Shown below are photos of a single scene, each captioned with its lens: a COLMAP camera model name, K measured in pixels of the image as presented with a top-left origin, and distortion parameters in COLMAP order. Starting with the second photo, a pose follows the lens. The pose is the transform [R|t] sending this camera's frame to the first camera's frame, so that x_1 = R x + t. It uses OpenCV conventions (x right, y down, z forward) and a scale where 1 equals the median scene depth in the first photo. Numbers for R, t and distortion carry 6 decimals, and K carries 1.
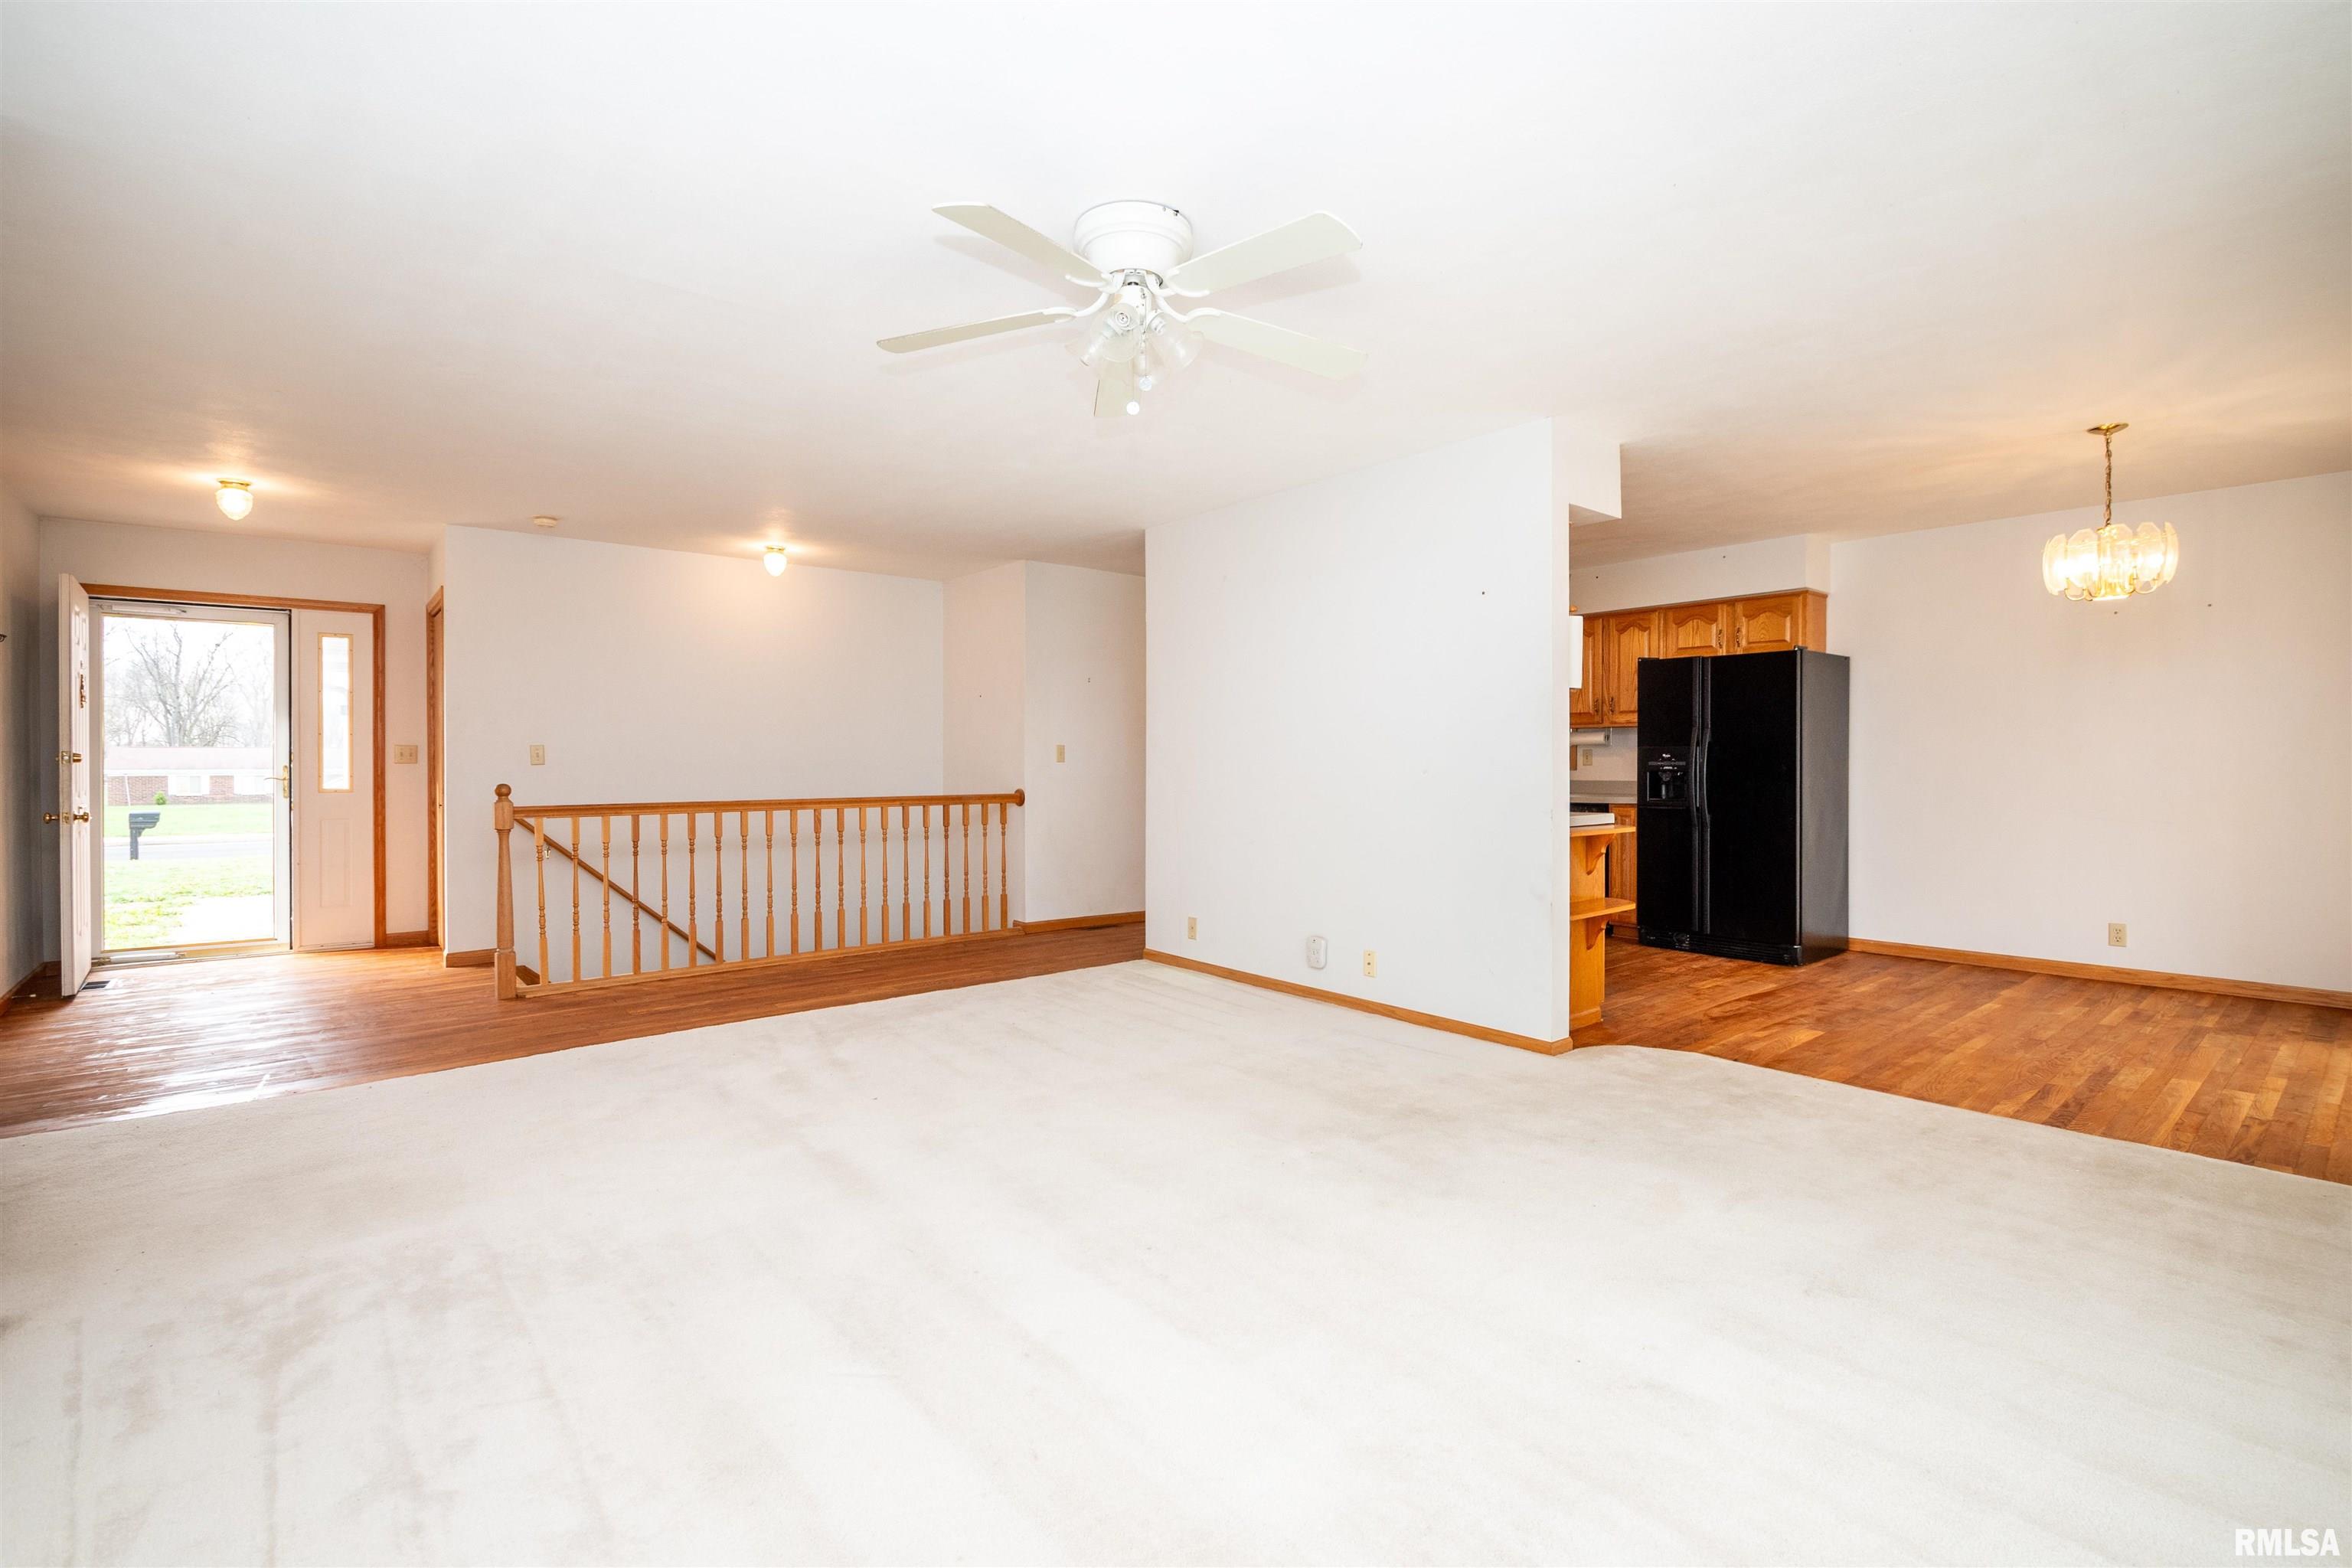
lens RADIAL K [[1037.1, 0, 1159.9], [0, 1037.1, 768.9], [0, 0, 1]] dist [0.009656, -0.012320]
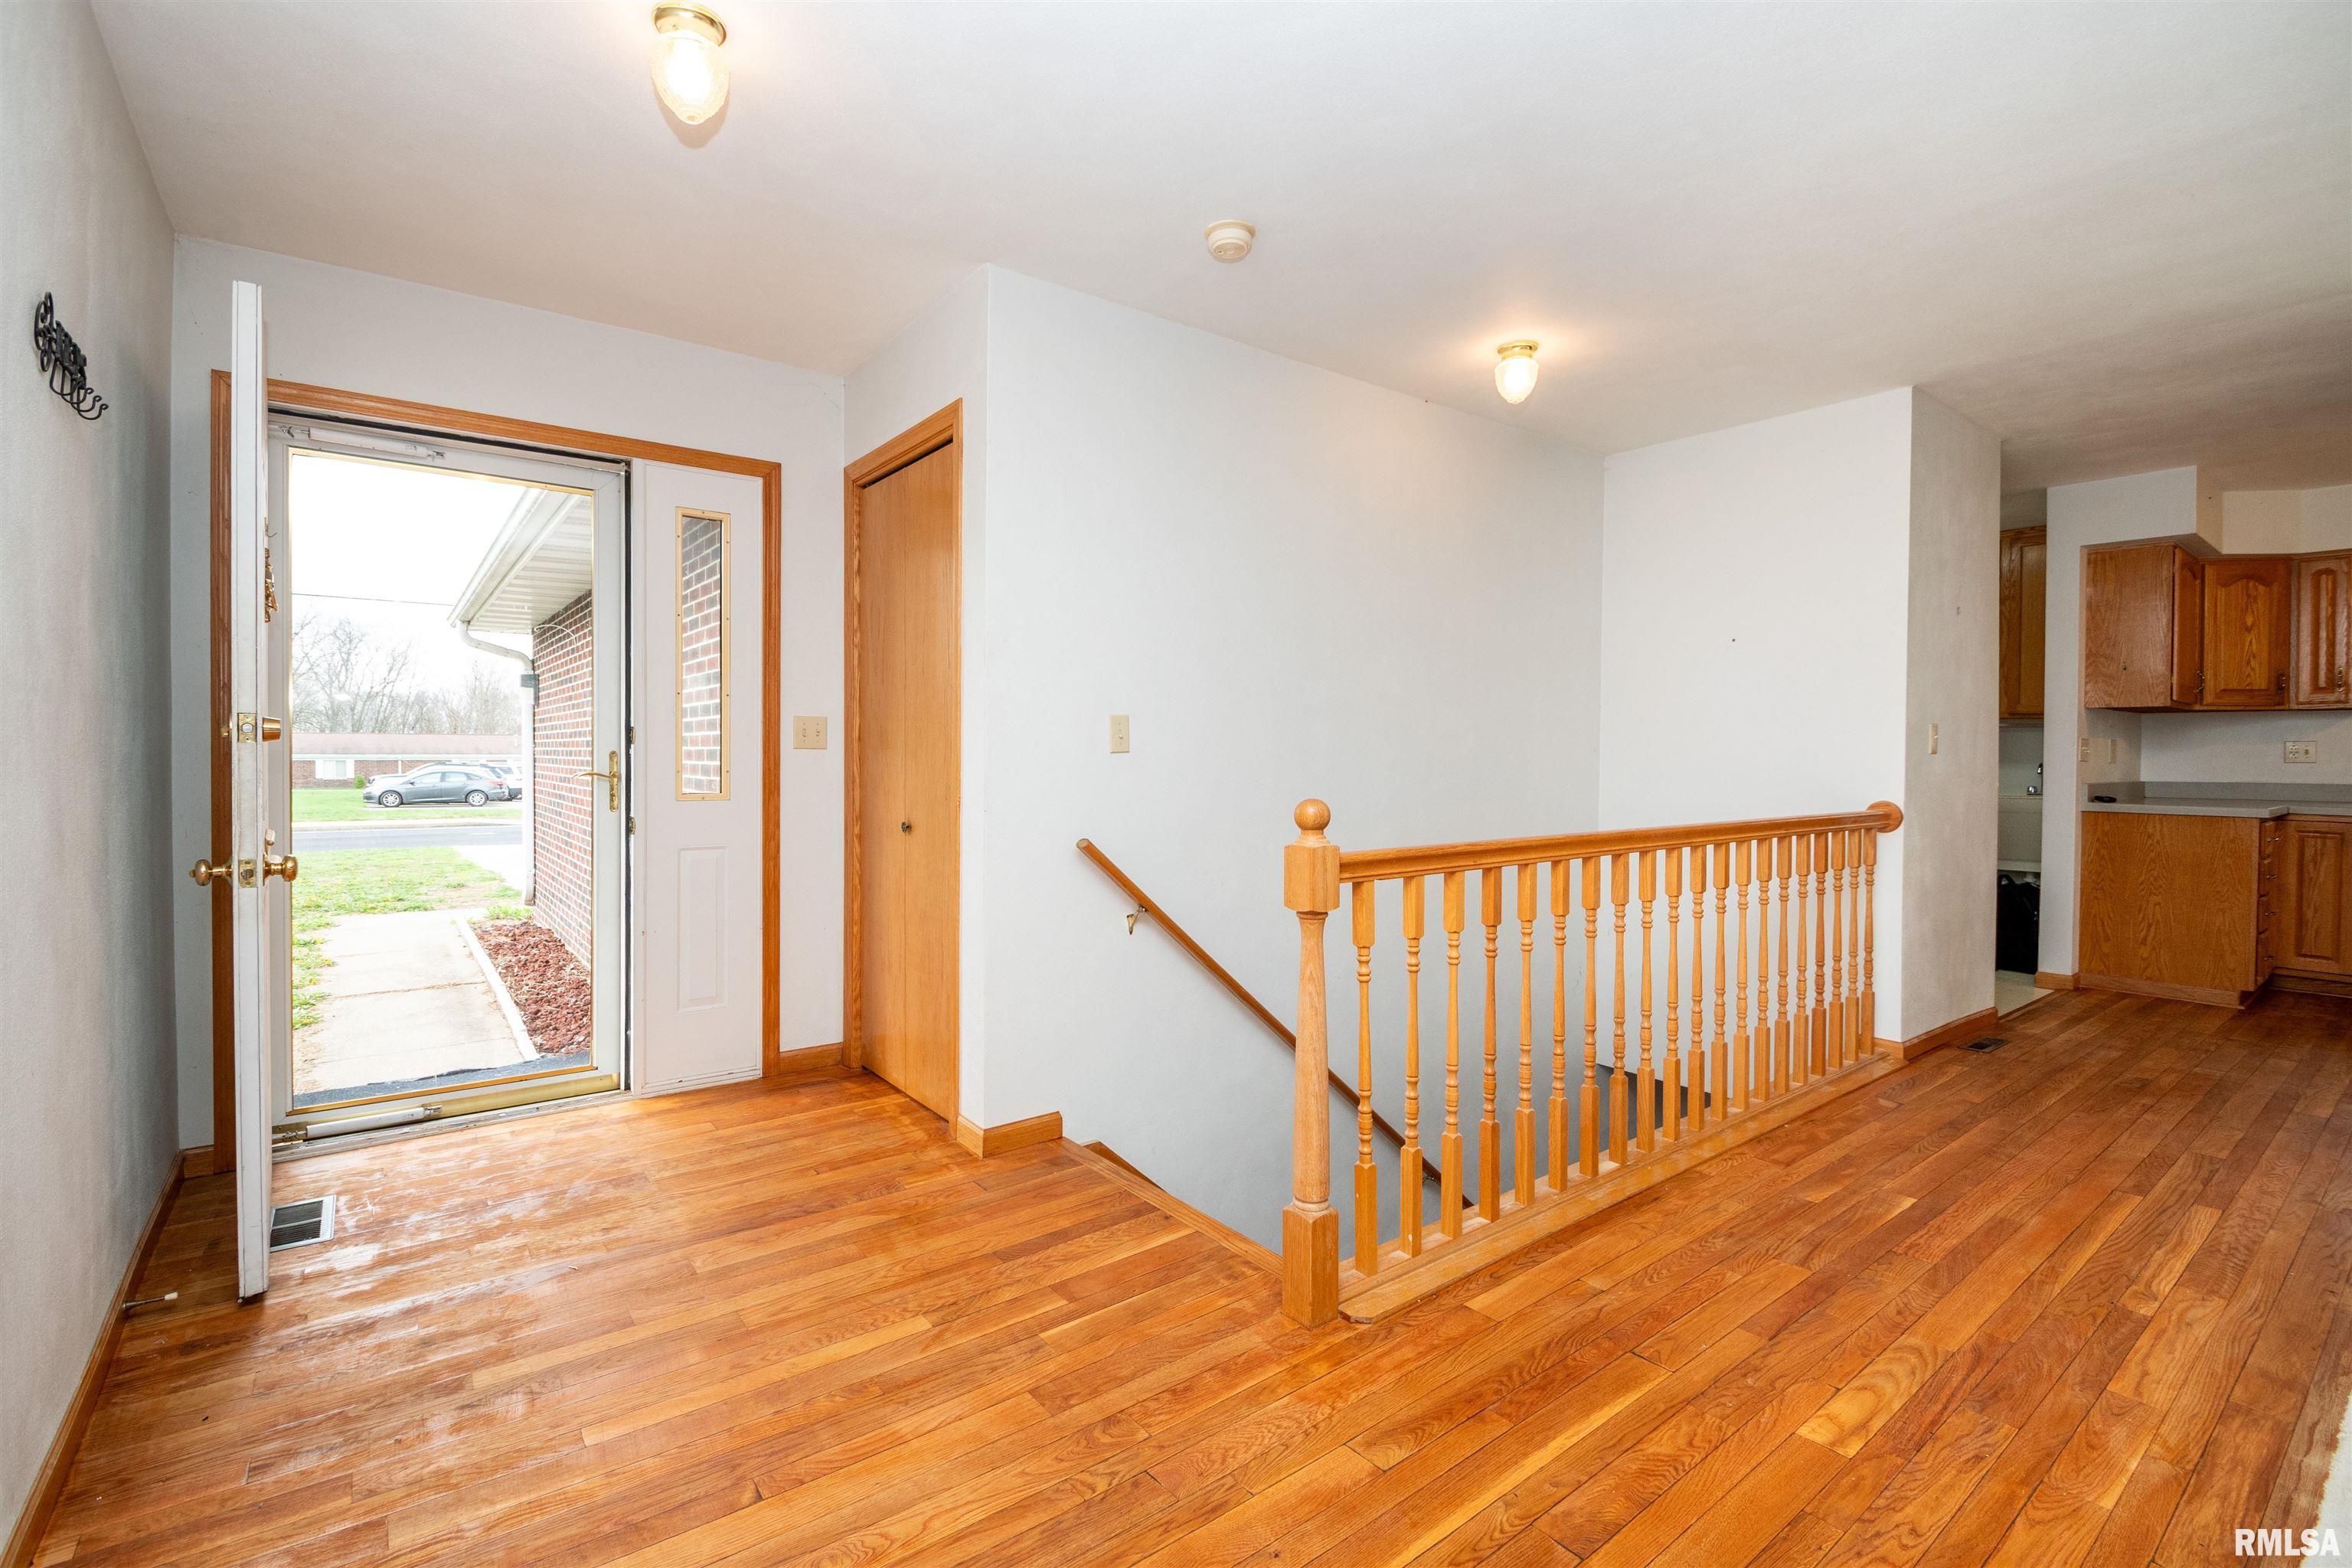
lens RADIAL K [[1037.1, 0, 1139.6], [0, 1037.1, 765.3], [0, 0, 1]] dist [0.009656, -0.012320]
pose [[0.999418, 0.004026, -0.033860, -0.540539], [-0.003932, 0.999988, 0.002853, 0.002002], [0.033871, -0.002718, 0.999423, 0.456714]]
